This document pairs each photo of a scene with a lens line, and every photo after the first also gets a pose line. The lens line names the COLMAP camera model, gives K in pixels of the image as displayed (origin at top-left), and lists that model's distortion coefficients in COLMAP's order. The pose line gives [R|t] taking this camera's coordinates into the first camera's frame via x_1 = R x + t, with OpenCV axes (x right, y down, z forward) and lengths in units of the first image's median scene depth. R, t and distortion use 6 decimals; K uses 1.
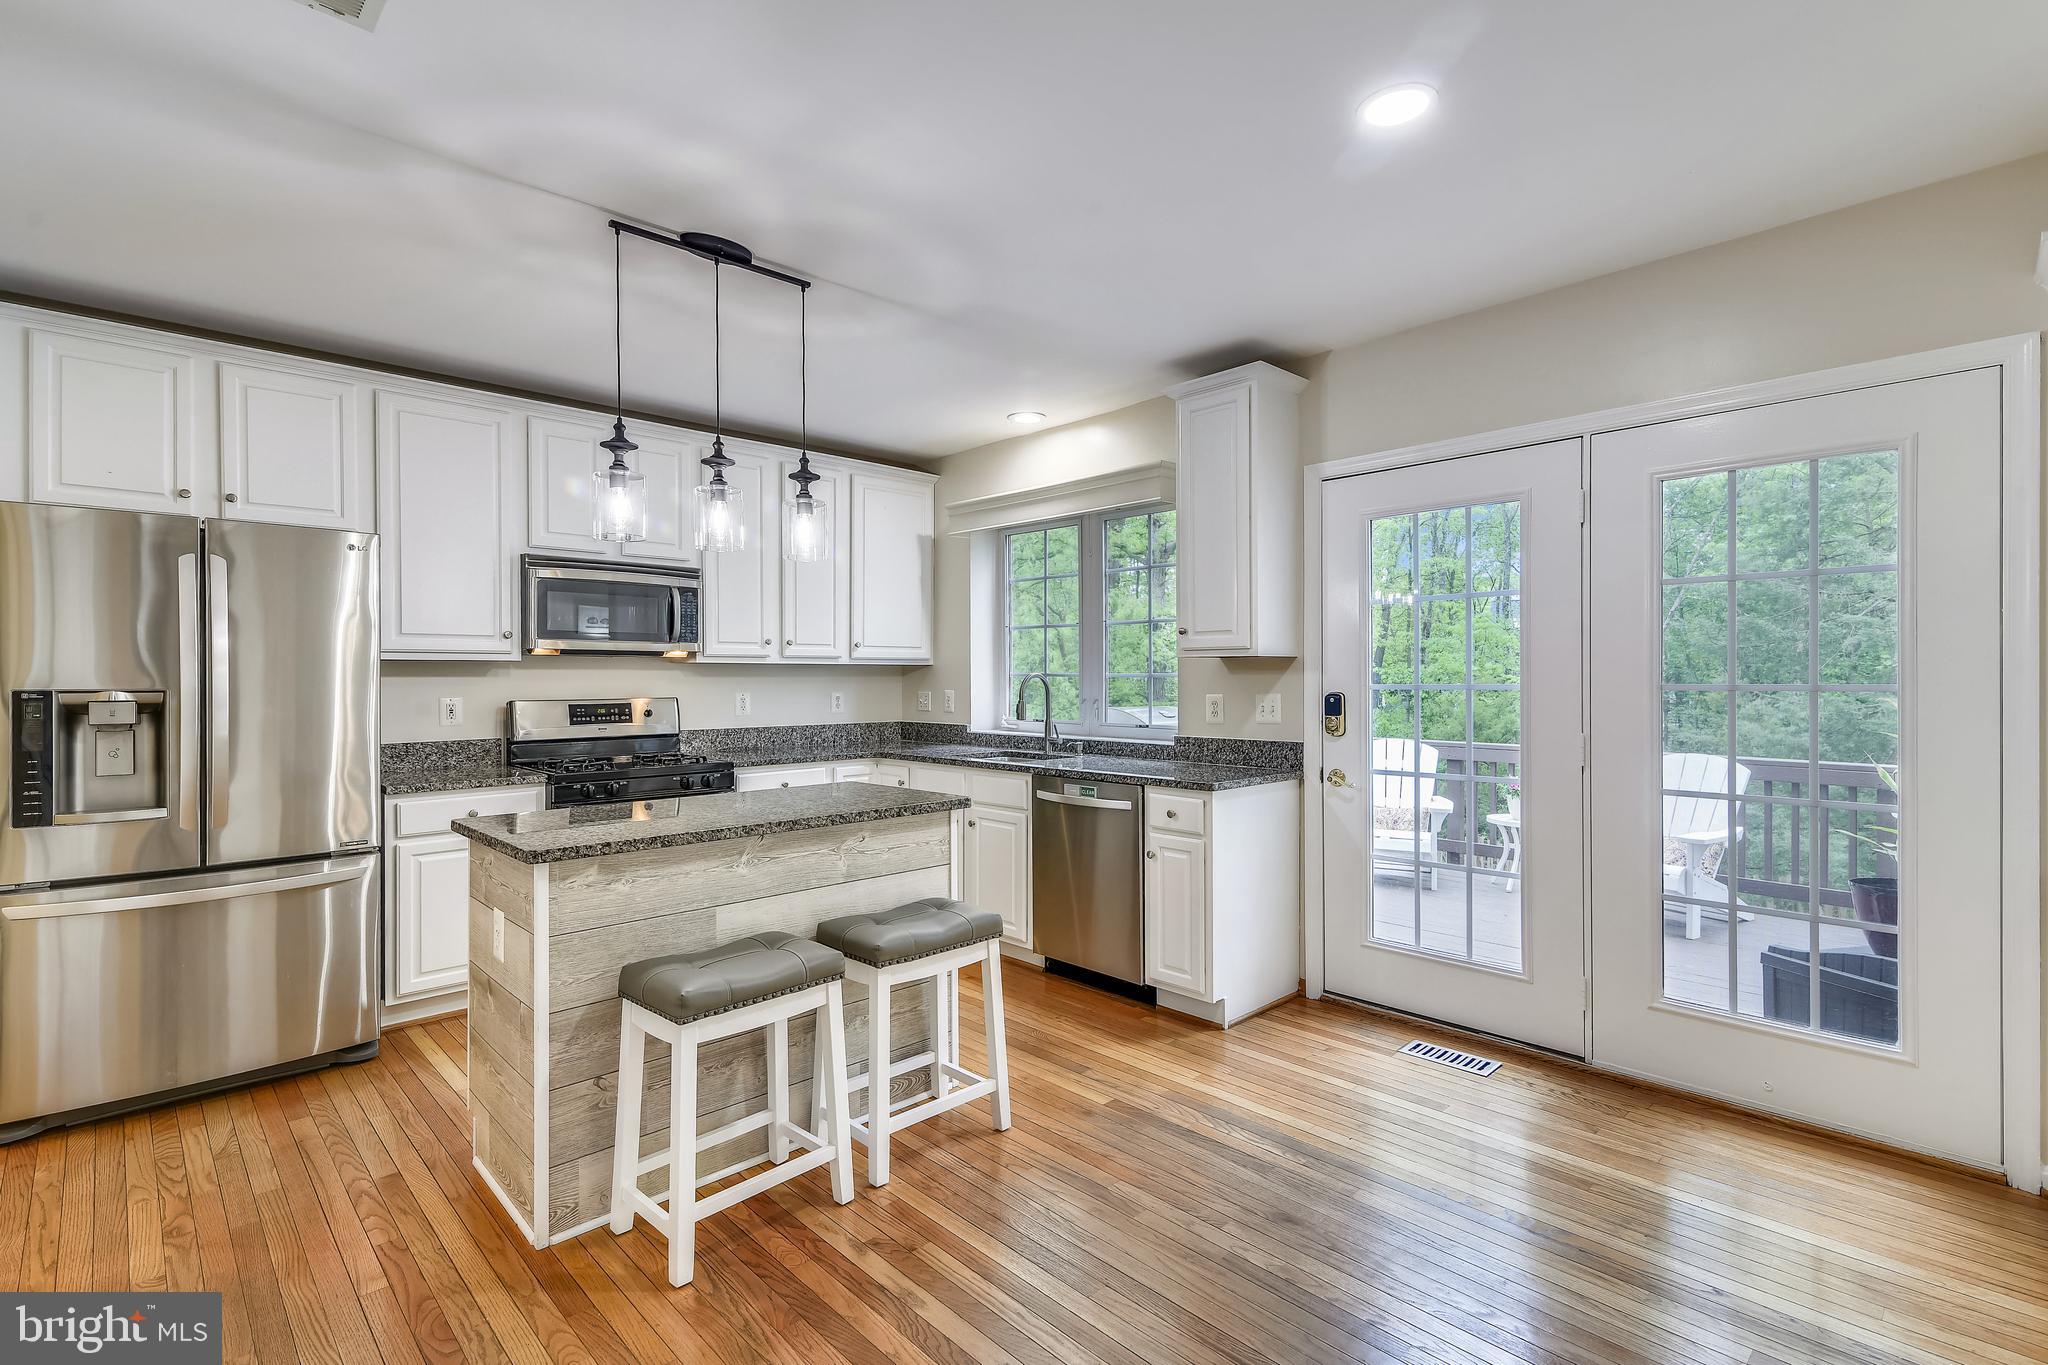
lens RADIAL K [[943.8, 0, 1027.6], [0, 943.8, 685.4], [0, 0, 1]] dist [0.020170, -0.007416]
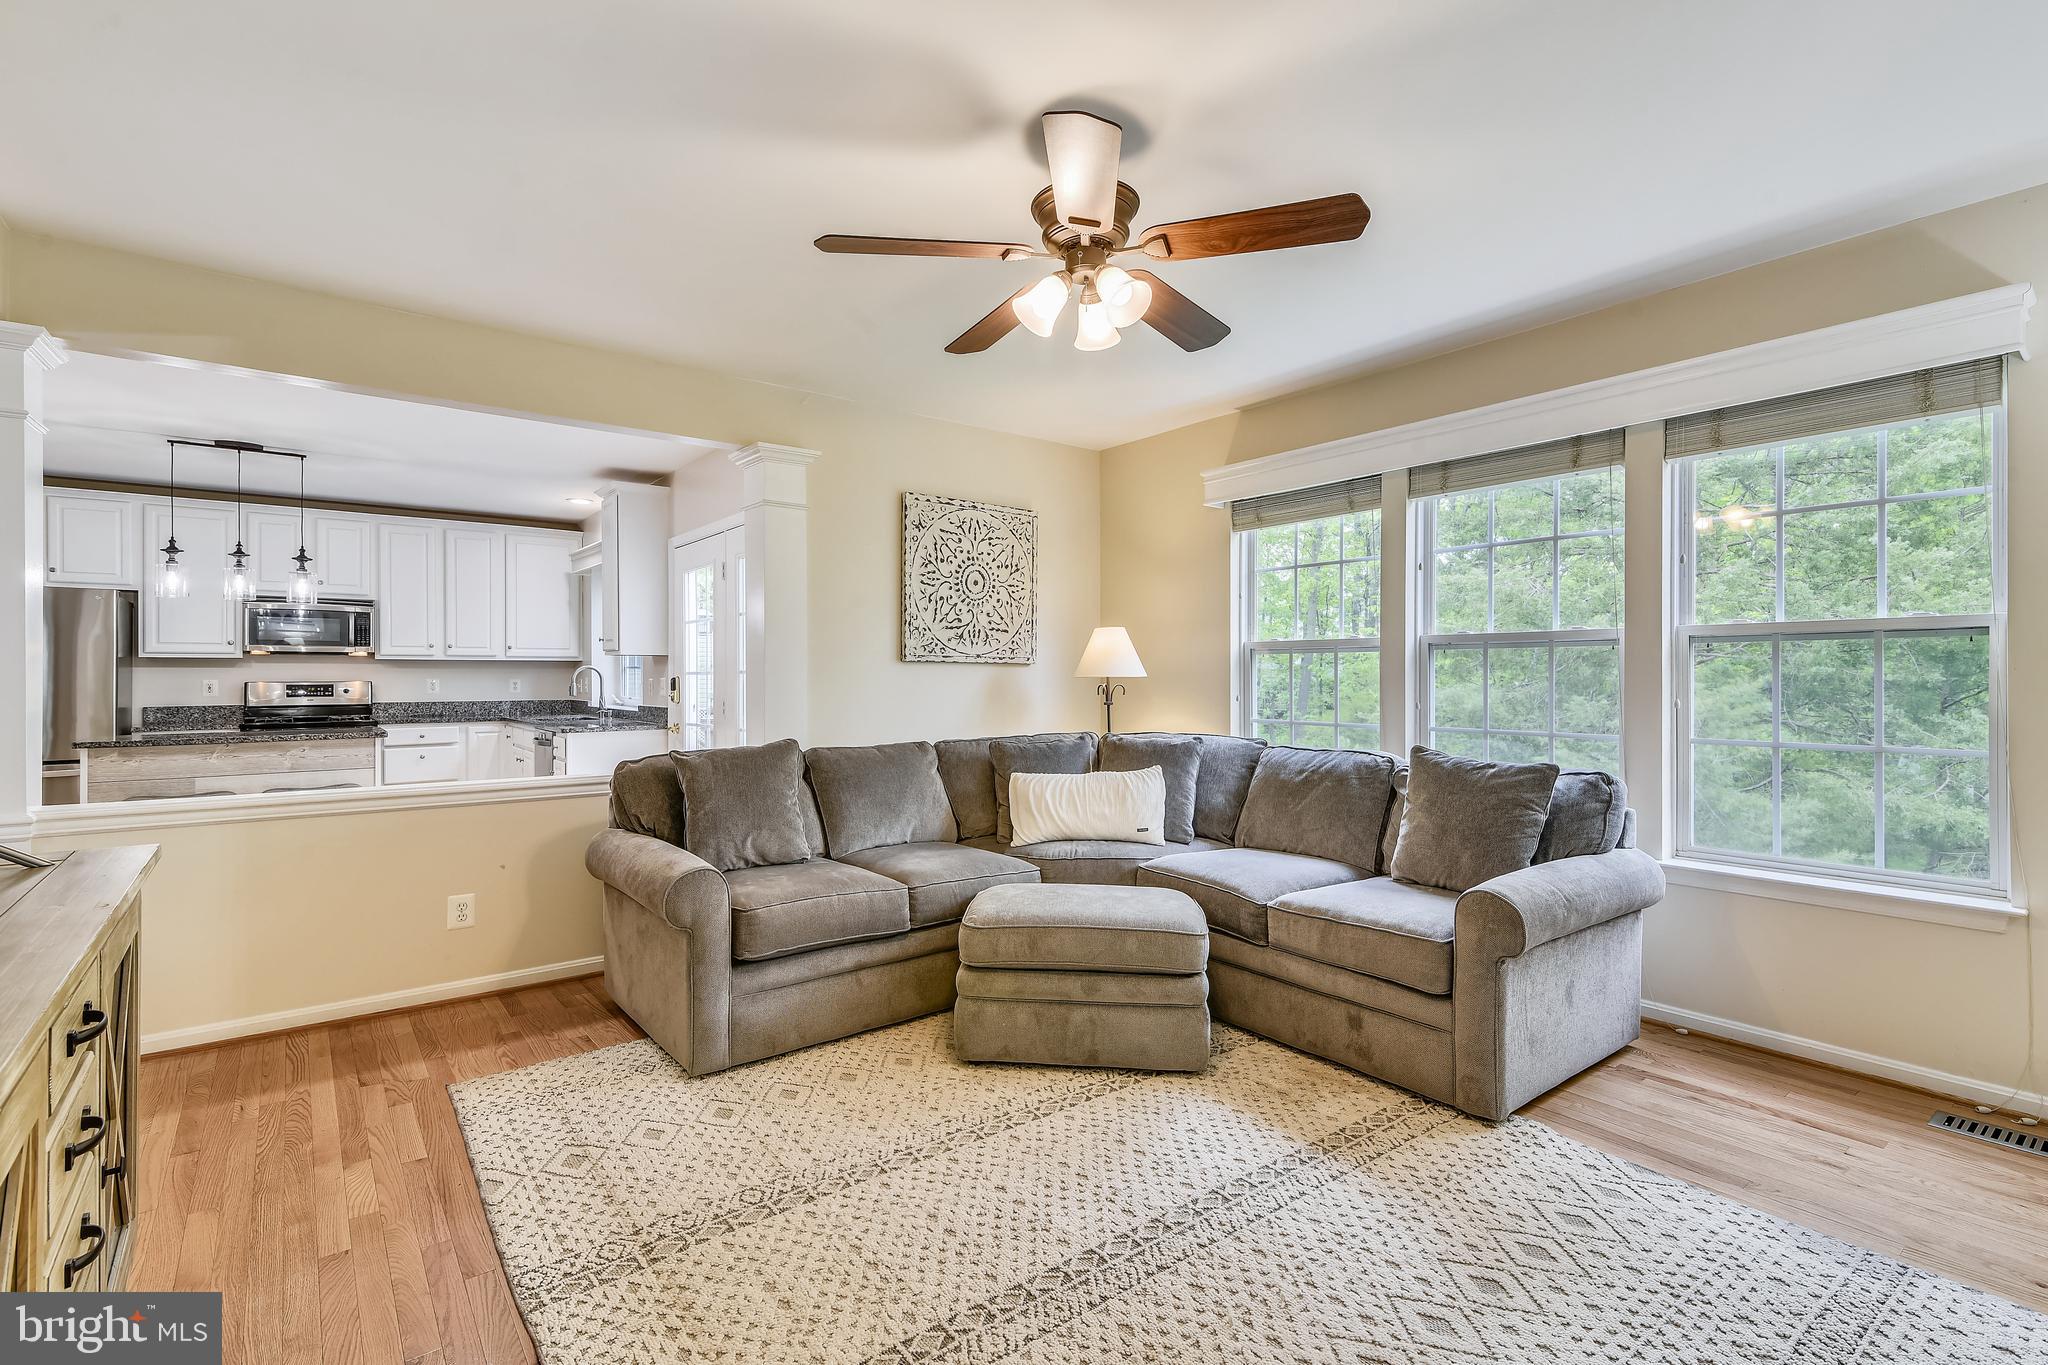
lens RADIAL K [[943.8, 0, 1027.9], [0, 943.8, 673.4], [0, 0, 1]] dist [0.020170, -0.007416]
pose [[0.994413, 0.000279, -0.105559, 0.983514], [-0.001369, 0.999946, -0.010260, 0.015762], [0.105550, 0.010347, 0.994360, -0.507497]]
